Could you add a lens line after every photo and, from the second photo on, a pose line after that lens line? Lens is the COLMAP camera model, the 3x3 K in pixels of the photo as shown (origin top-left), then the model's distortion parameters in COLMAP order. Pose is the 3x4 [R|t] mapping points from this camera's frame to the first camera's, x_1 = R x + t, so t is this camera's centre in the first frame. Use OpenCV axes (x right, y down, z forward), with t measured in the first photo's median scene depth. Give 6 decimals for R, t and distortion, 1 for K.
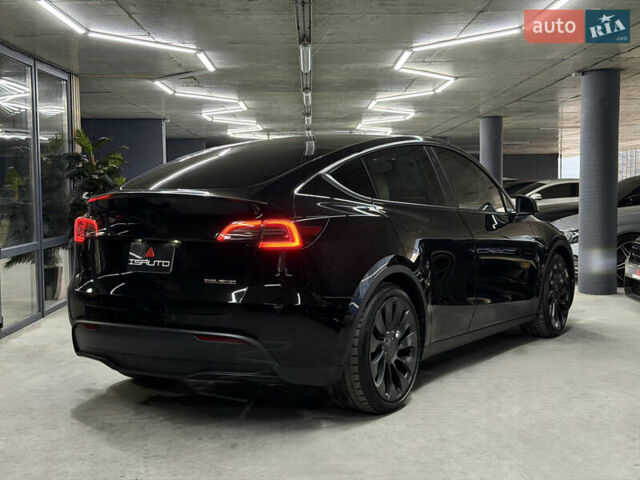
lens RADIAL K [[848.8, 0, 317.4], [0, 848.8, 243.6], [0, 0, 1]] dist [0.106797, 0.000000]
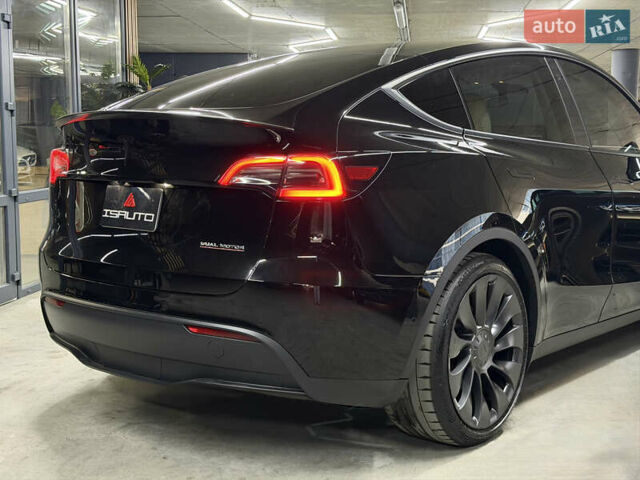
lens RADIAL K [[848.8, 0, 318.0], [0, 848.8, 245.6], [0, 0, 1]] dist [0.106797, 0.000000]
pose [[0.991806, 0.029062, -0.124400, 0.038370], [-0.021382, 0.997808, 0.062630, 0.000362], [0.125947, -0.059456, 0.990254, 0.316639]]
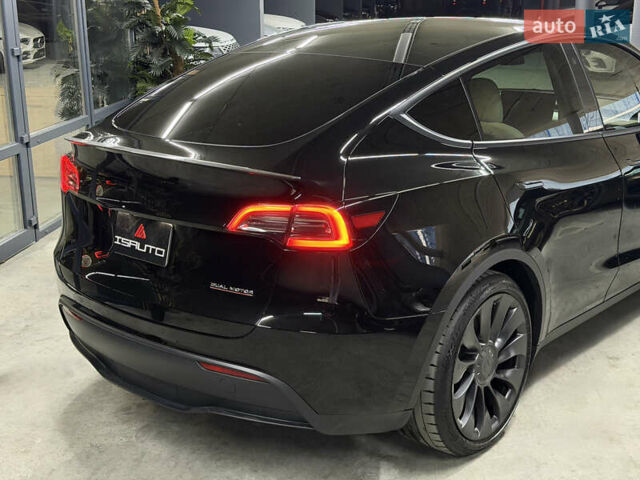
lens RADIAL K [[848.8, 0, 319.1], [0, 848.8, 239.8], [0, 0, 1]] dist [0.106797, 0.000000]
pose [[0.989692, 0.044923, -0.135985, 0.041155], [-0.013676, 0.974835, 0.222506, -0.131018], [0.142559, -0.218353, 0.965401, 0.325488]]
